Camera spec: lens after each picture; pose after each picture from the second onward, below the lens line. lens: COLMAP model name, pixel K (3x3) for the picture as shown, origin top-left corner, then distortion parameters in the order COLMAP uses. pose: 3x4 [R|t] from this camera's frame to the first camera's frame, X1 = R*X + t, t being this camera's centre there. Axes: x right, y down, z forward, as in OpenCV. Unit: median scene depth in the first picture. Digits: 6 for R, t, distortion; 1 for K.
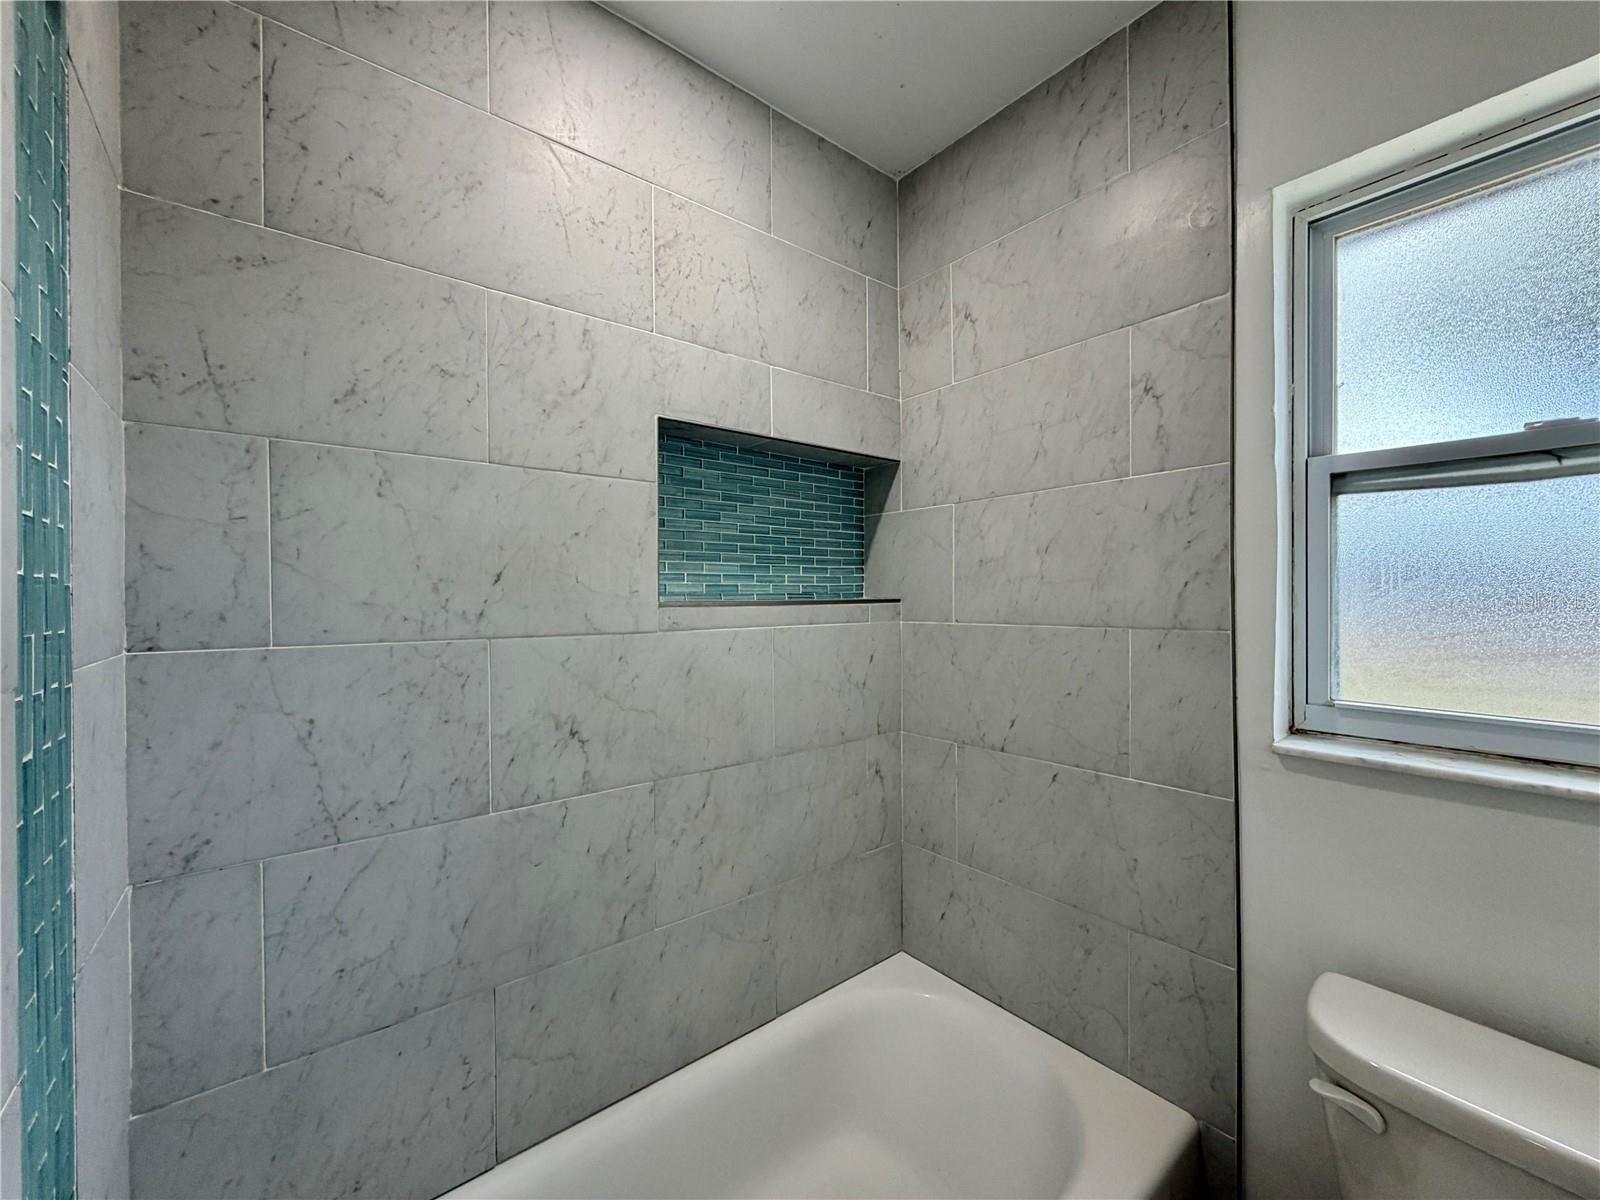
lens RADIAL K [[637.2, 0, 798.0], [0, 637.2, 601.8], [0, 0, 1]] dist [0.000964, -0.000639]
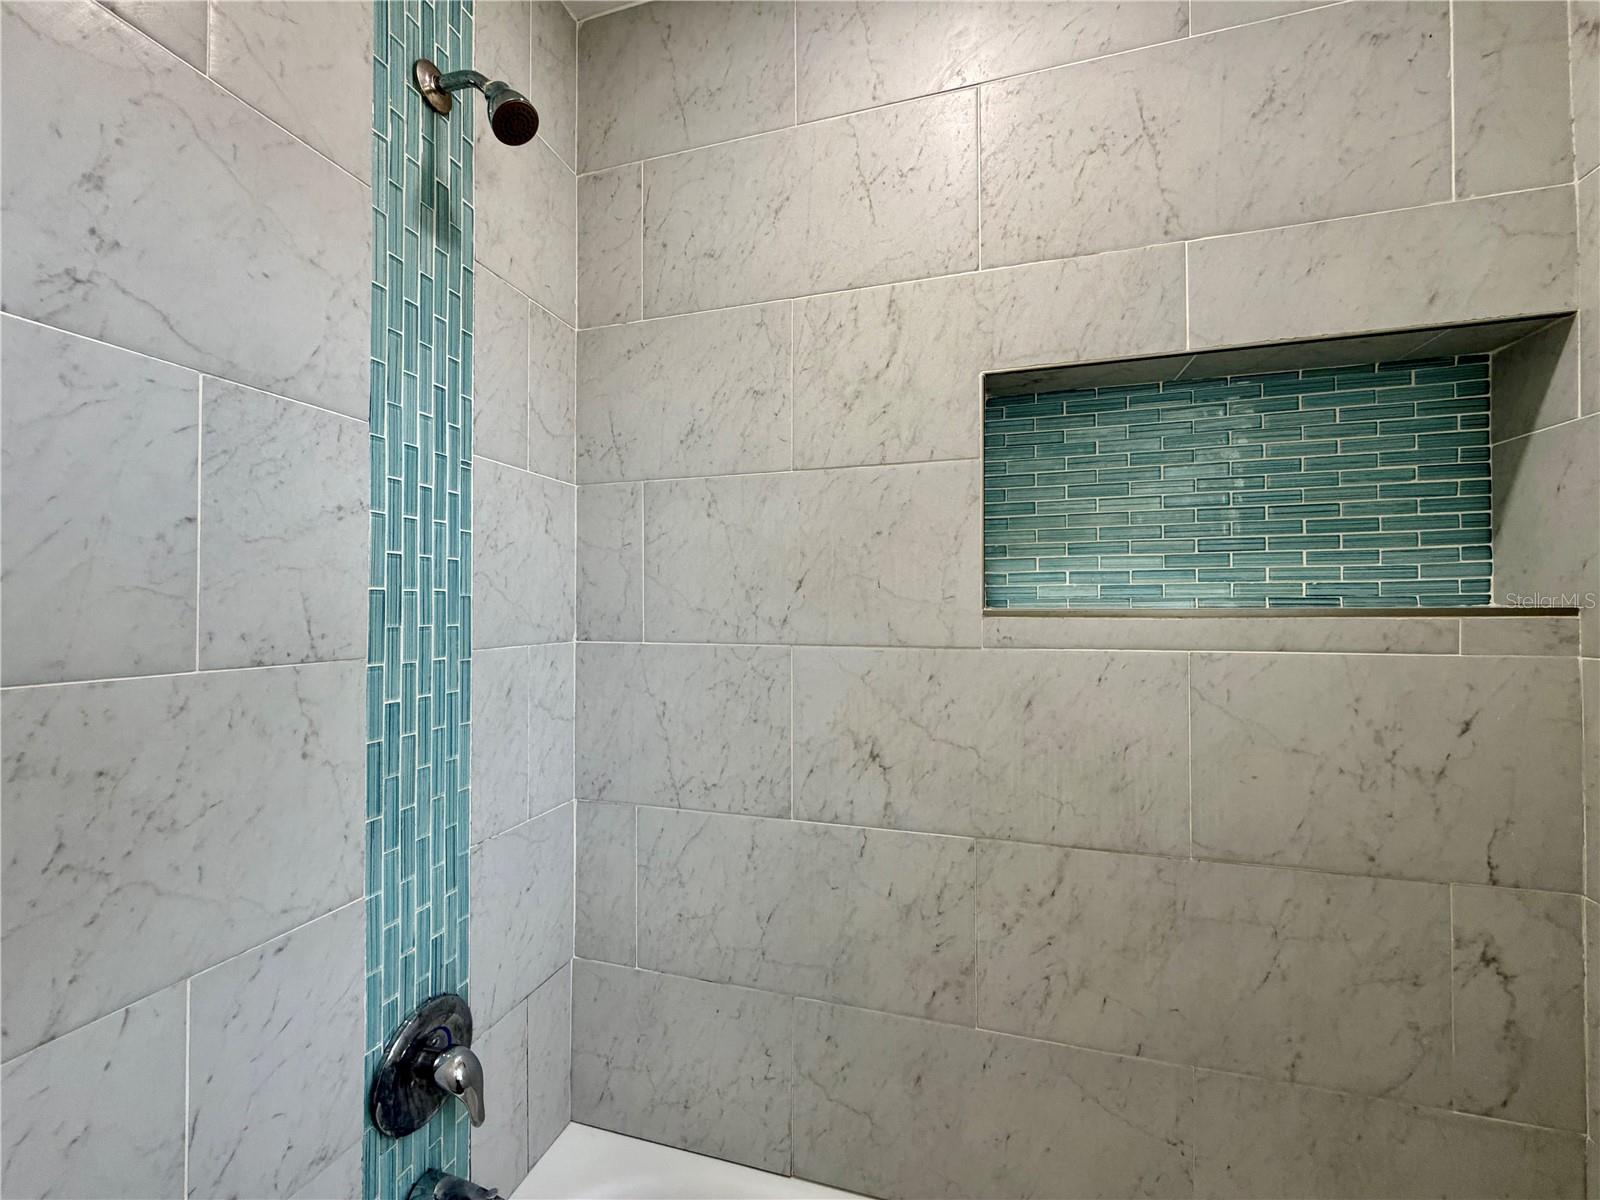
lens RADIAL K [[637.2, 0, 798.0], [0, 637.2, 601.8], [0, 0, 1]] dist [0.000964, -0.000639]
pose [[0.571127, -0.002023, -0.820859, 0.321389], [-0.006472, 0.999955, -0.006967, -0.003104], [0.820836, 0.009291, 0.571088, 0.400939]]
